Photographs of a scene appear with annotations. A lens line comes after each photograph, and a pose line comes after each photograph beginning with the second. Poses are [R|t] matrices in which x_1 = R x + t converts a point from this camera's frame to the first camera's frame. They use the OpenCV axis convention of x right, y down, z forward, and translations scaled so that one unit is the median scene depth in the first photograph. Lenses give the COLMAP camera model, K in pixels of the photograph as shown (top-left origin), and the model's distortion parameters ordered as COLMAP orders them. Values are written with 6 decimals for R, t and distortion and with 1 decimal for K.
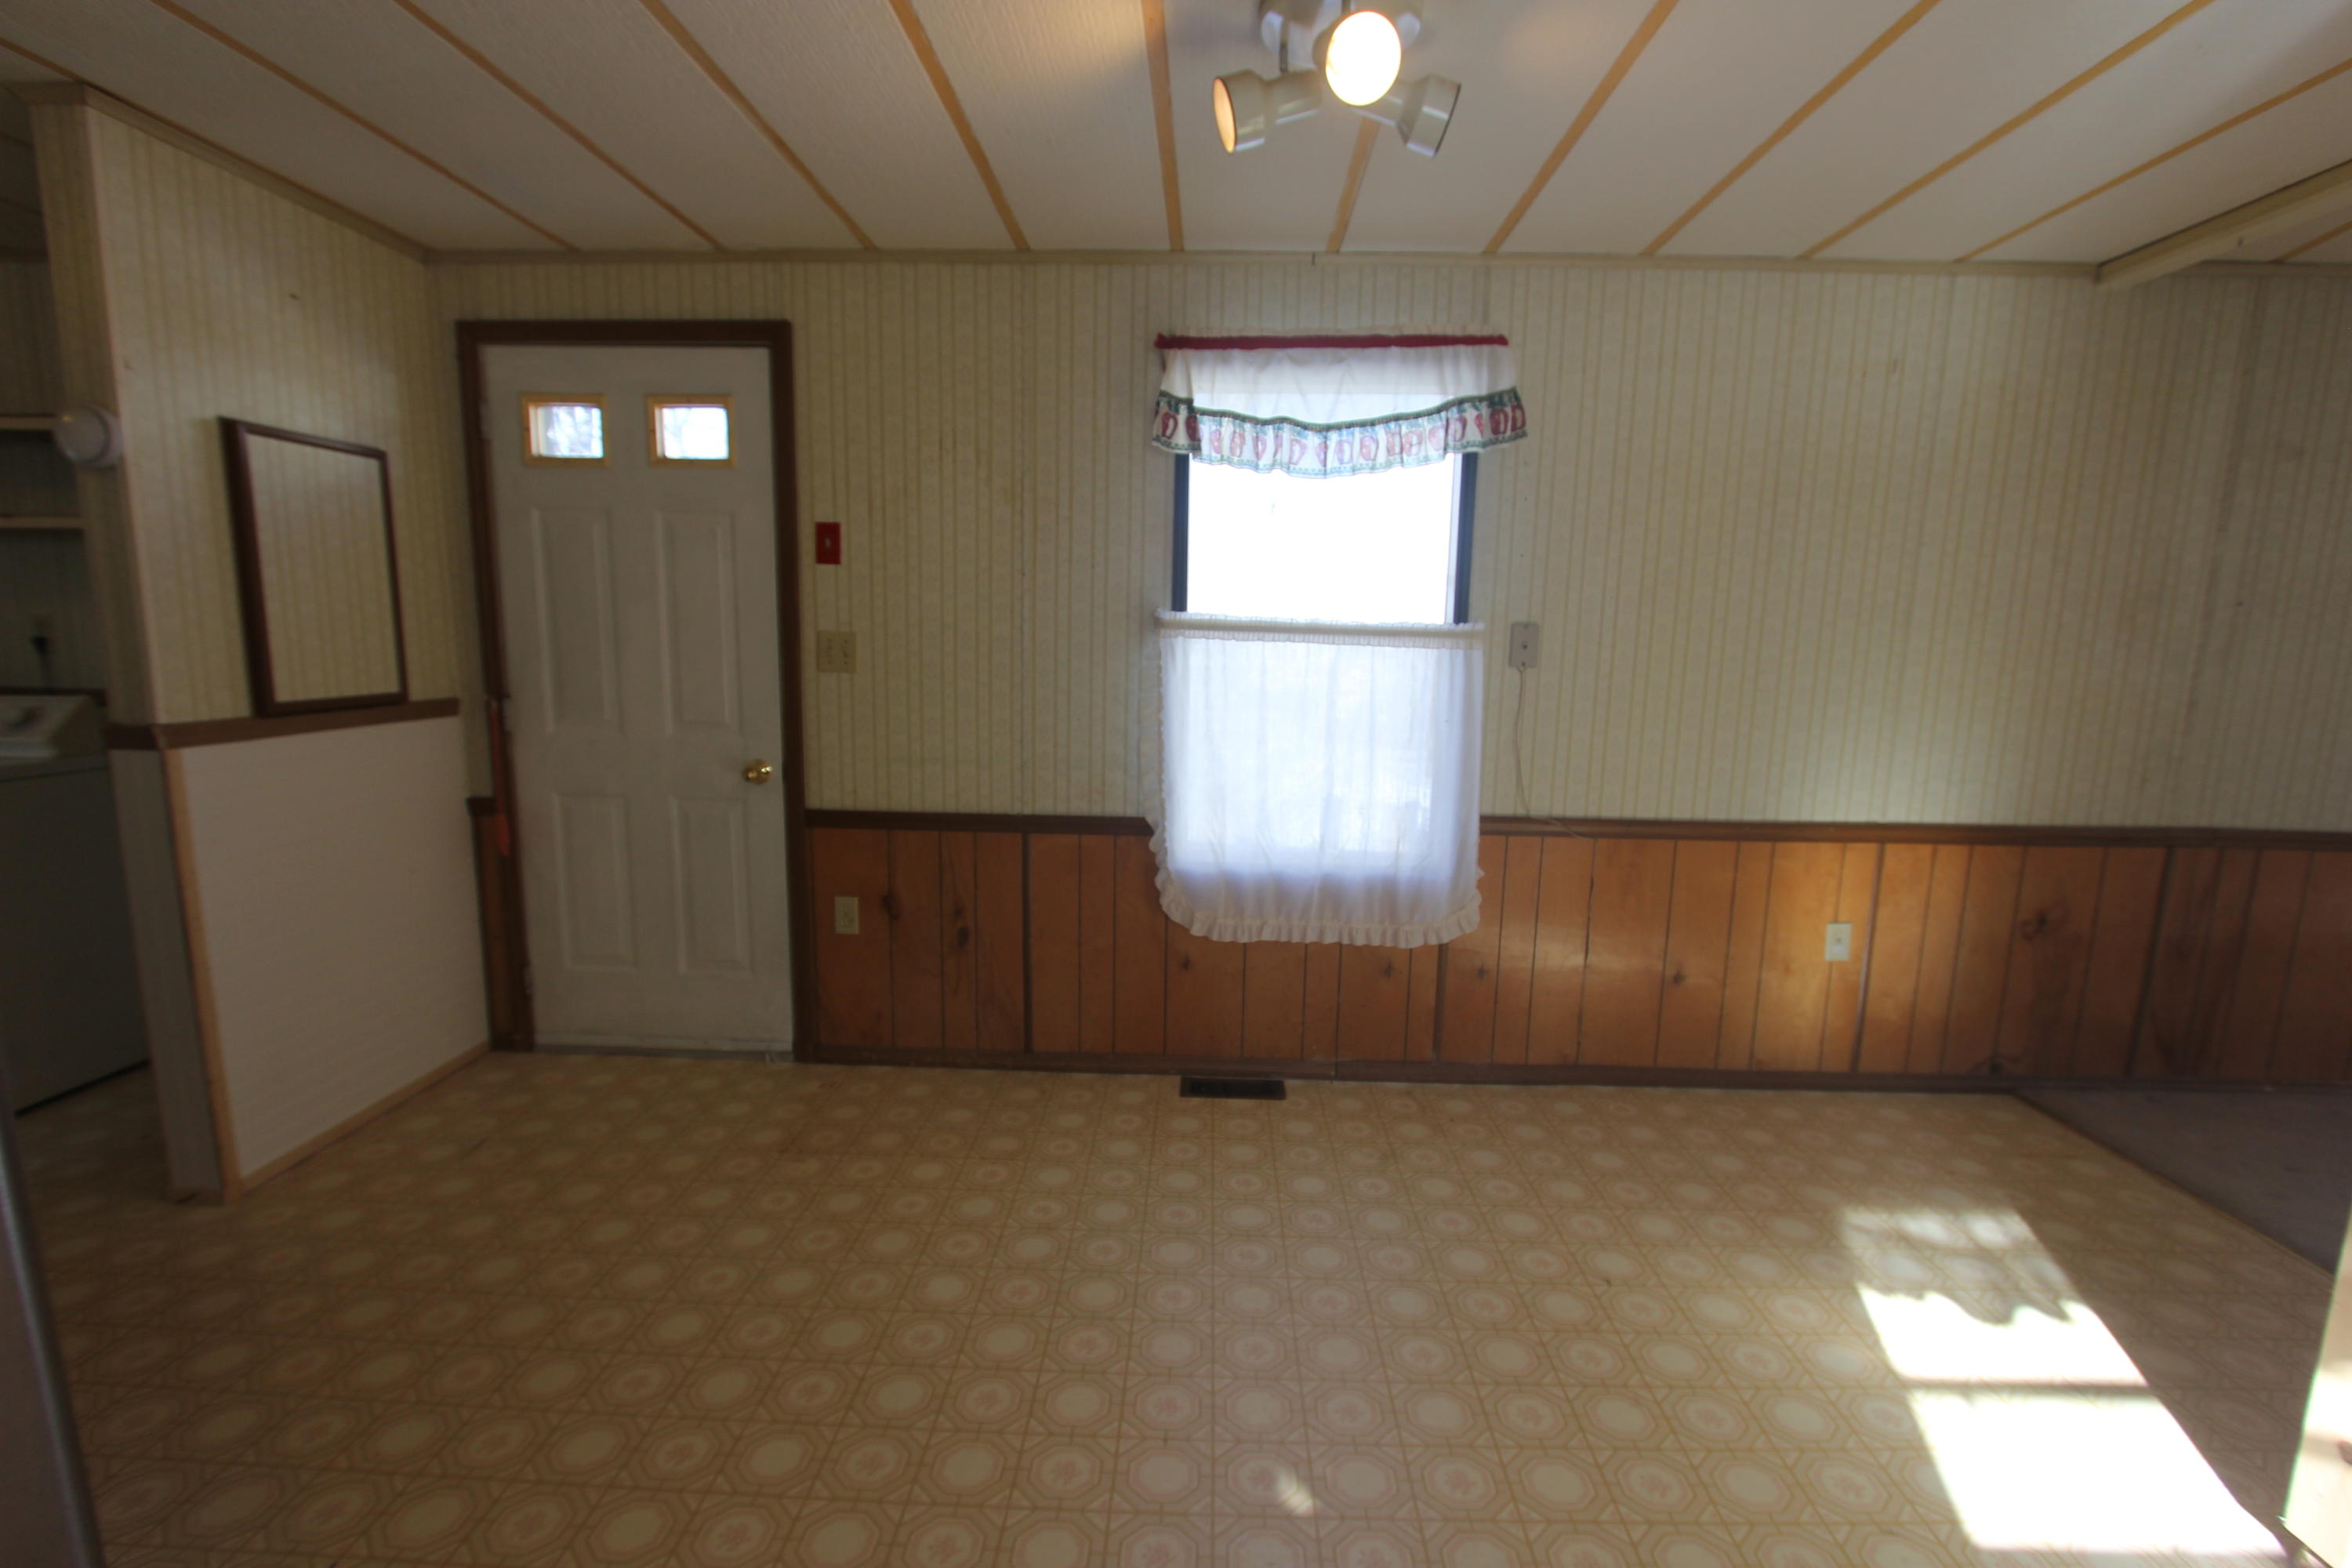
lens RADIAL K [[1083.8, 0, 1186.6], [0, 1083.8, 804.2], [0, 0, 1]] dist [-0.014216, 0.001225]
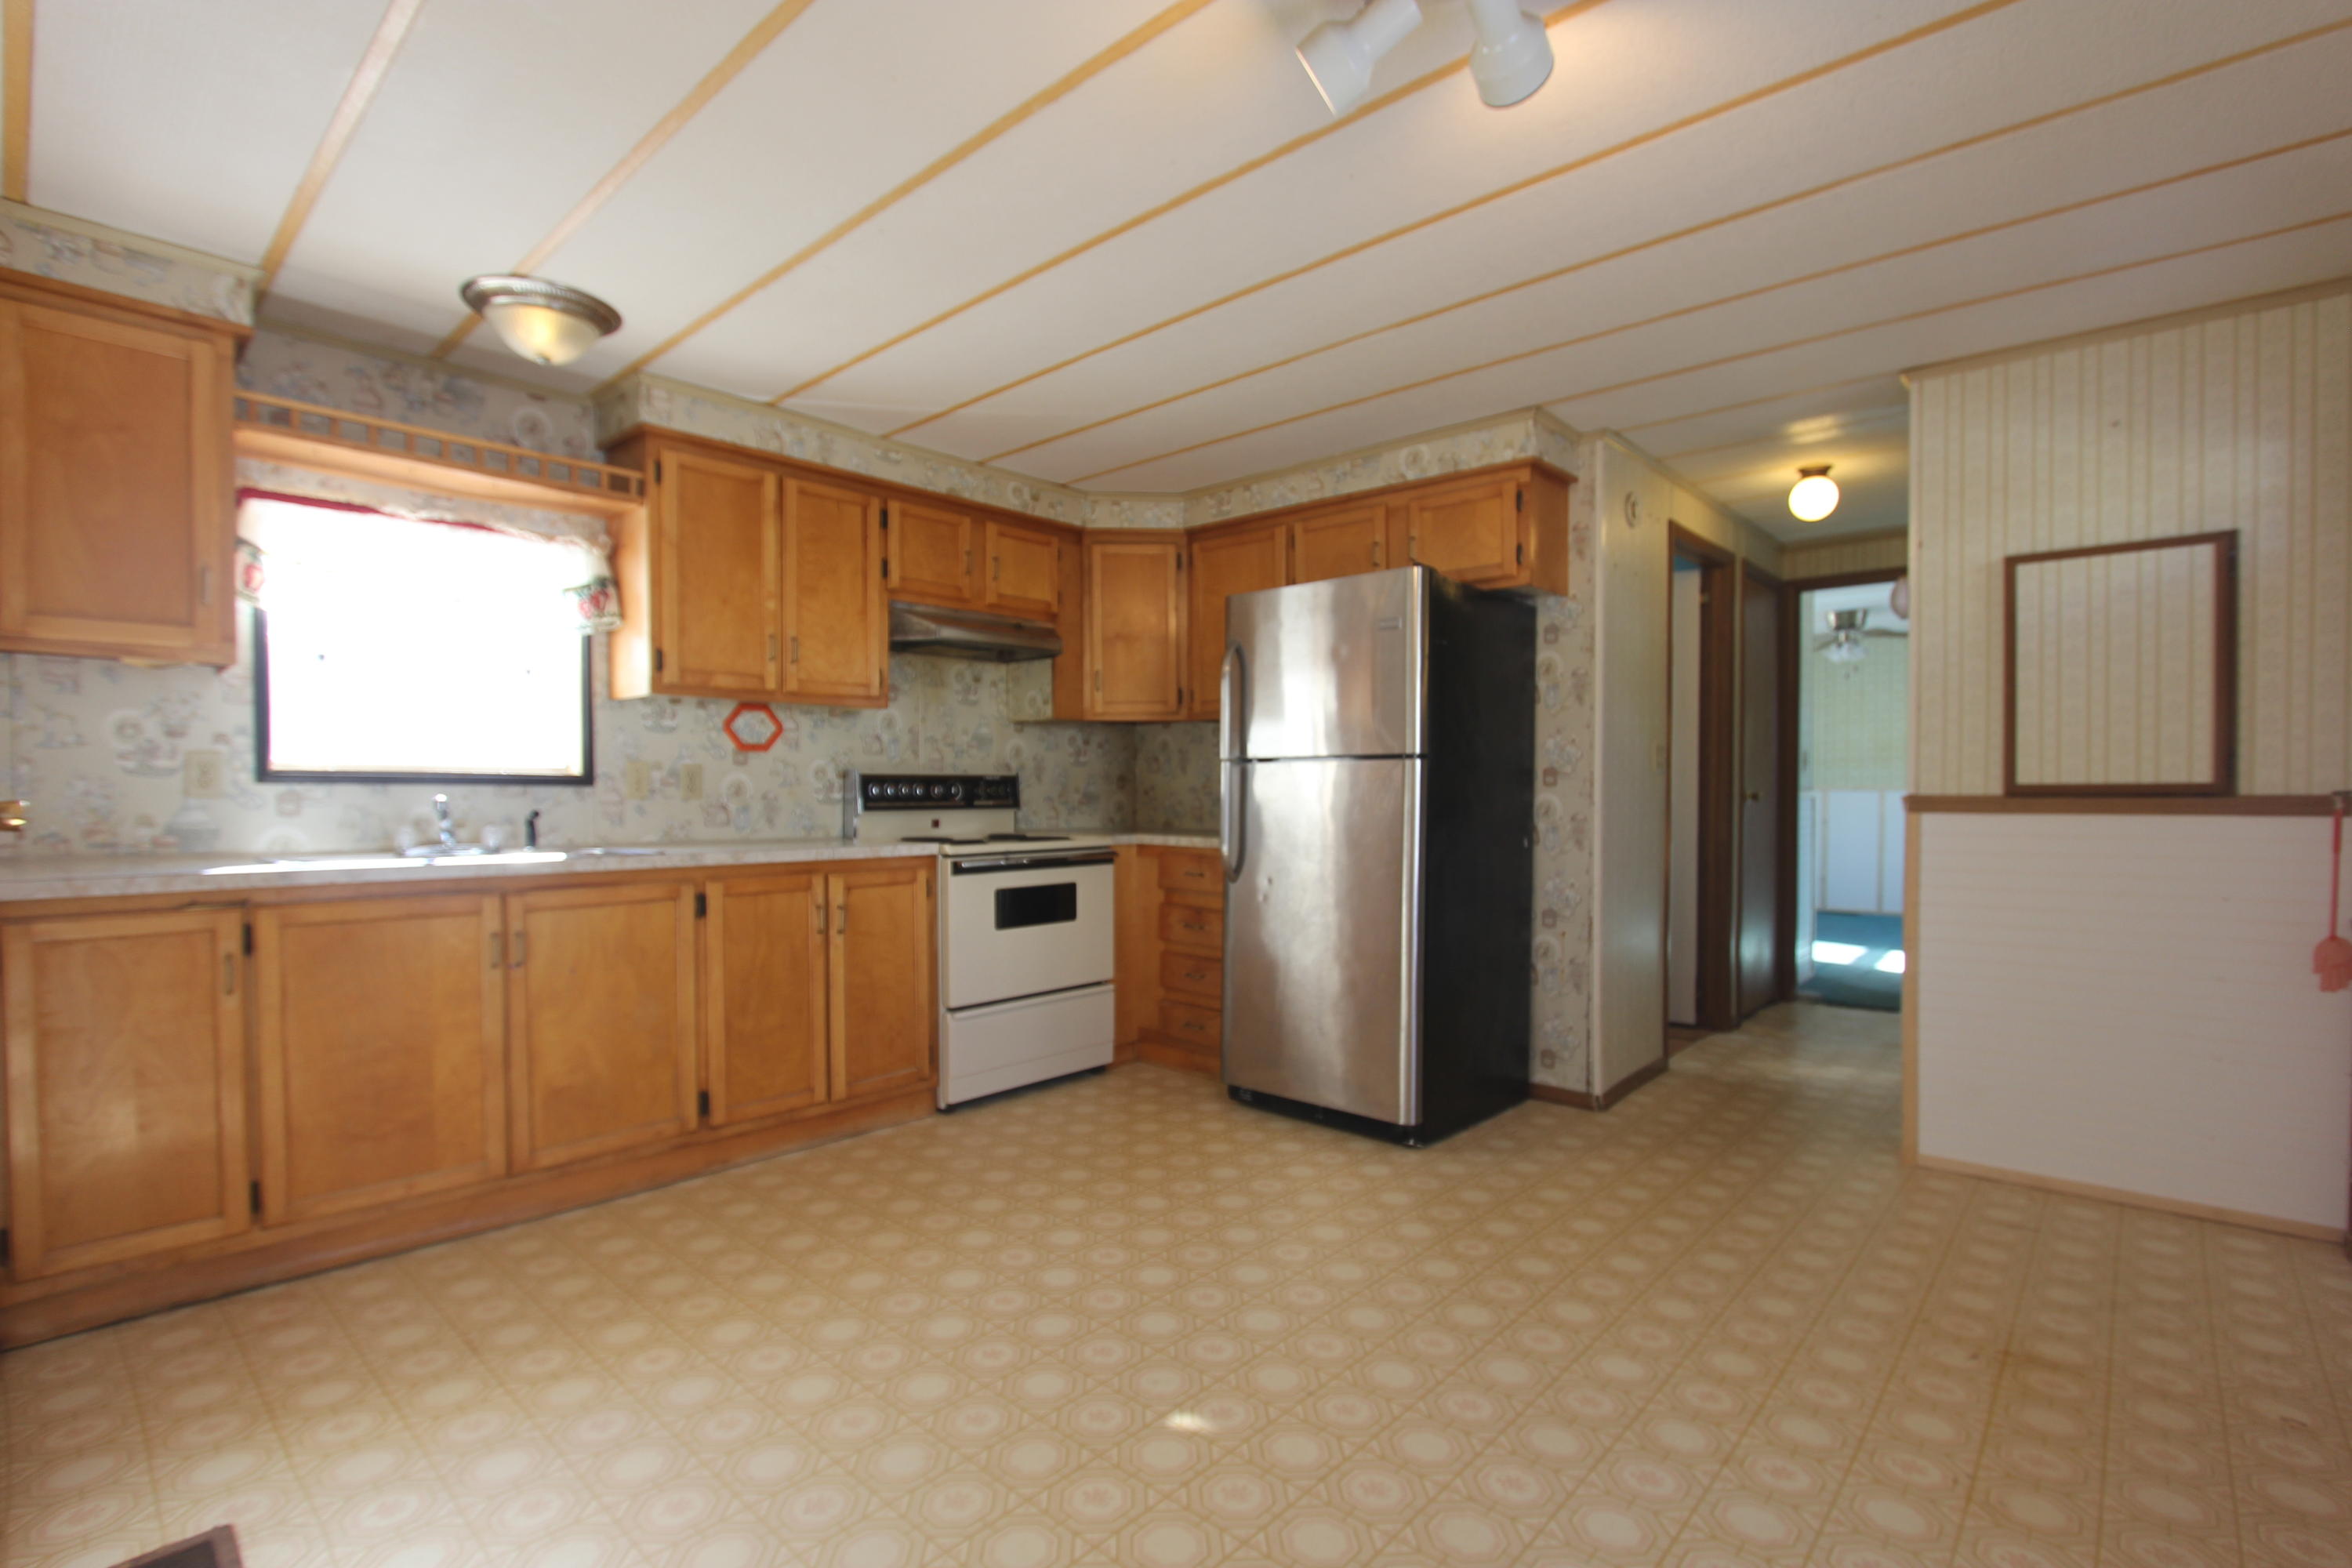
lens RADIAL K [[1083.8, 0, 1186.6], [0, 1083.8, 804.2], [0, 0, 1]] dist [-0.014216, 0.001225]
pose [[-0.648151, -0.008876, -0.761460, 0.566590], [-0.129535, 0.986645, 0.098758, -0.062417], [0.750414, 0.162646, -0.640644, 0.942269]]
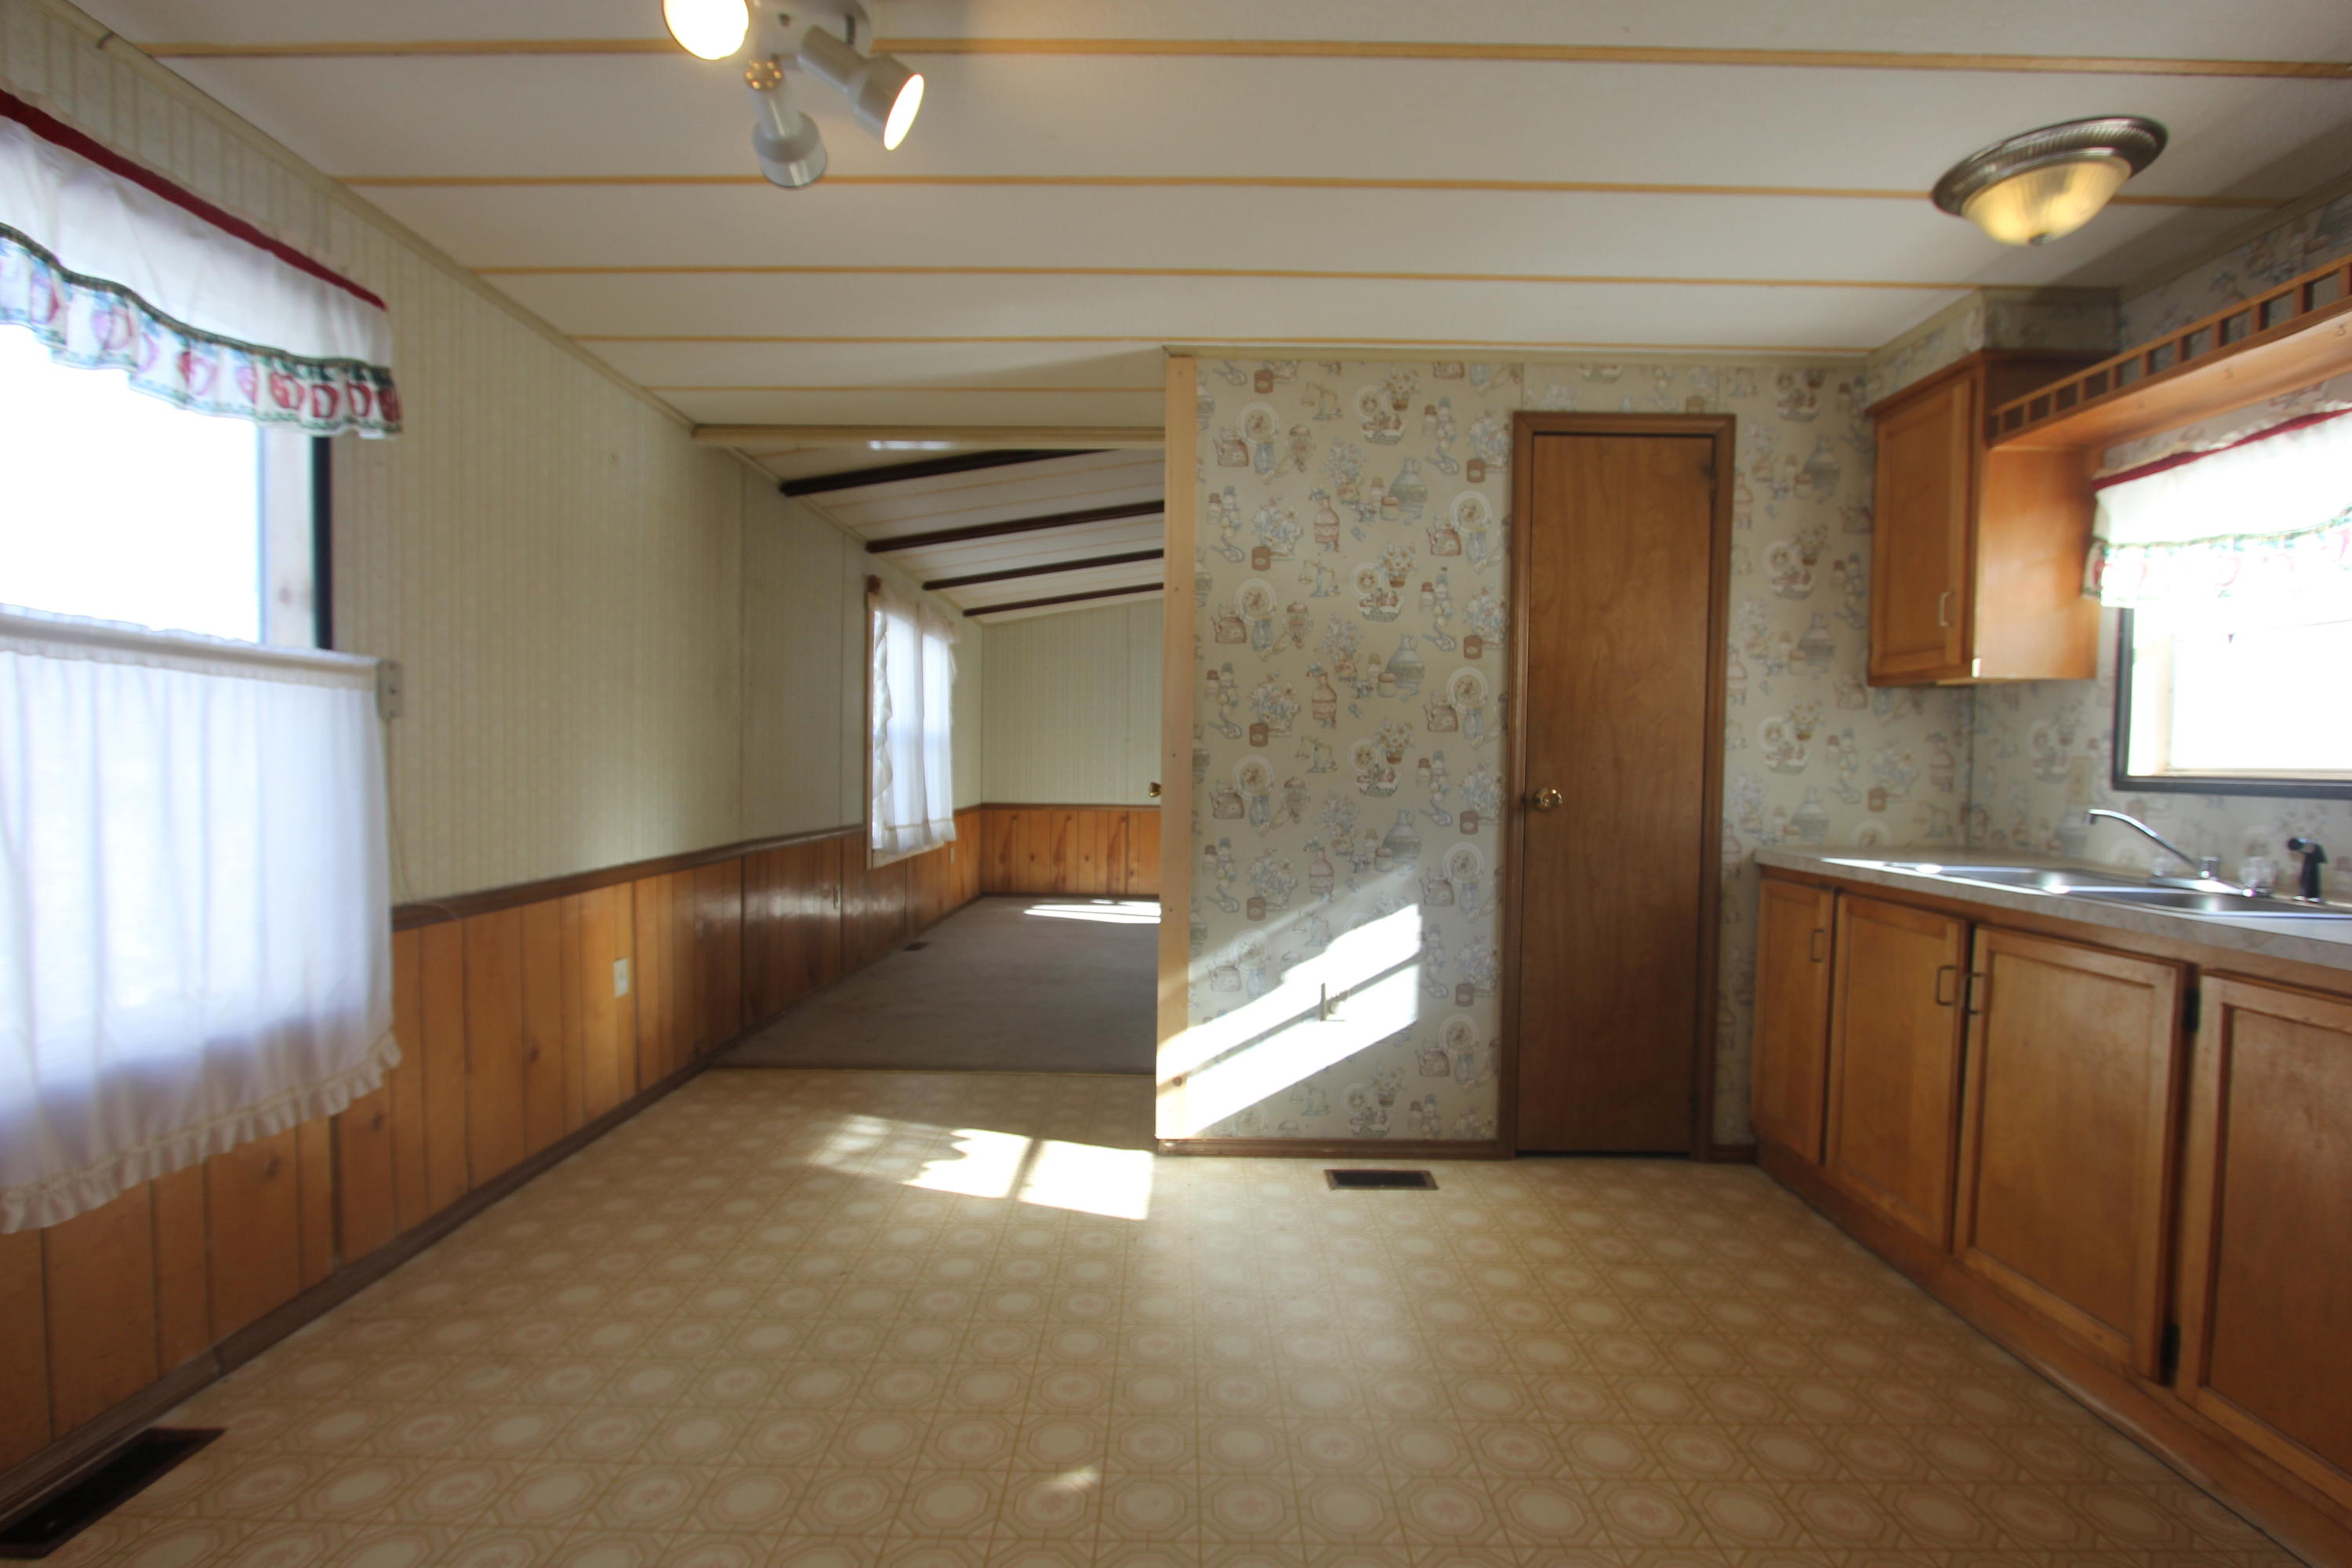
lens RADIAL K [[1083.8, 0, 1186.6], [0, 1083.8, 804.2], [0, 0, 1]] dist [-0.014216, 0.001225]
pose [[-0.016400, -0.056209, 0.998284, -0.524395], [0.141531, 0.988235, 0.057969, -0.028583], [-0.989798, 0.142239, -0.008252, 0.471875]]
